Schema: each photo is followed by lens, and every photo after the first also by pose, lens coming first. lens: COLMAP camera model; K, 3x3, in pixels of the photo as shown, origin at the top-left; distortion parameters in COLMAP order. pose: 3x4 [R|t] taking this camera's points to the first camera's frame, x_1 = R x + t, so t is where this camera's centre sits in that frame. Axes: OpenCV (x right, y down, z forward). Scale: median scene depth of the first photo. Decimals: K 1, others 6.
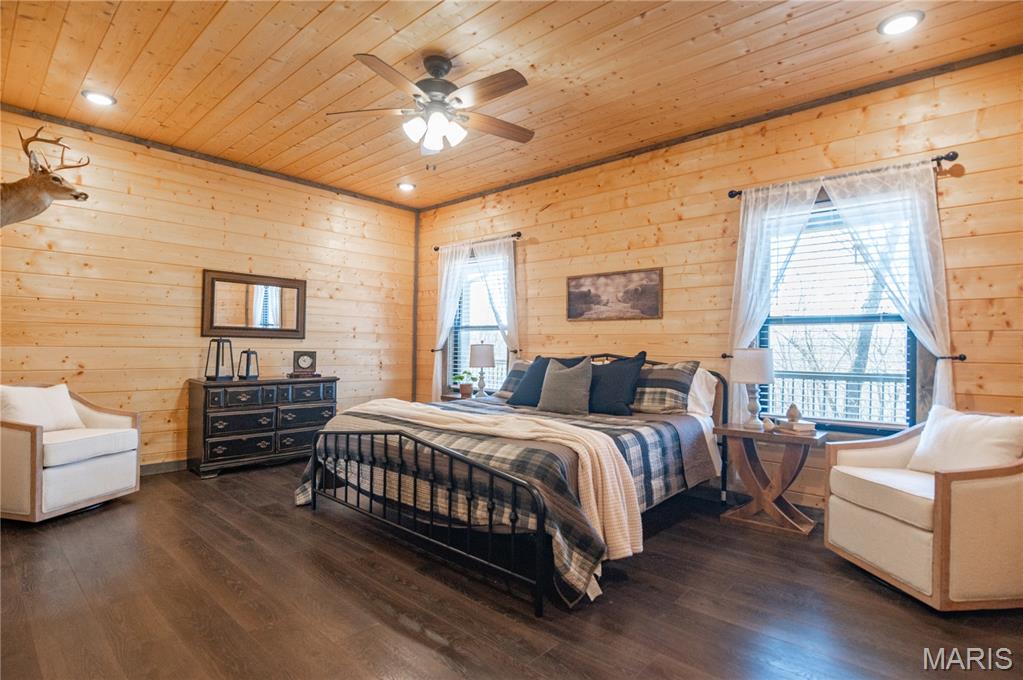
lens RADIAL K [[498.1, 0, 503.2], [0, 498.1, 342.5], [0, 0, 1]] dist [-0.020216, -0.000132]
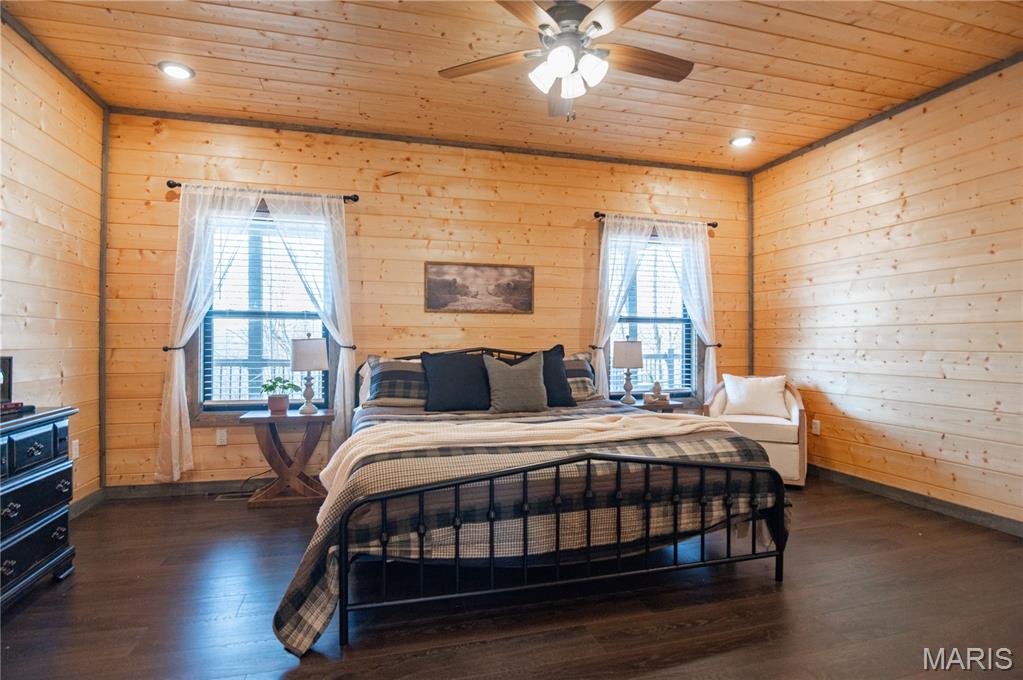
lens RADIAL K [[498.1, 0, 502.0], [0, 498.1, 339.2], [0, 0, 1]] dist [-0.020216, -0.000132]
pose [[0.548990, -0.008152, 0.835789, -0.608239], [-0.002278, 0.999934, 0.011249, -0.005312], [-0.835826, -0.008080, 0.548935, 0.458362]]
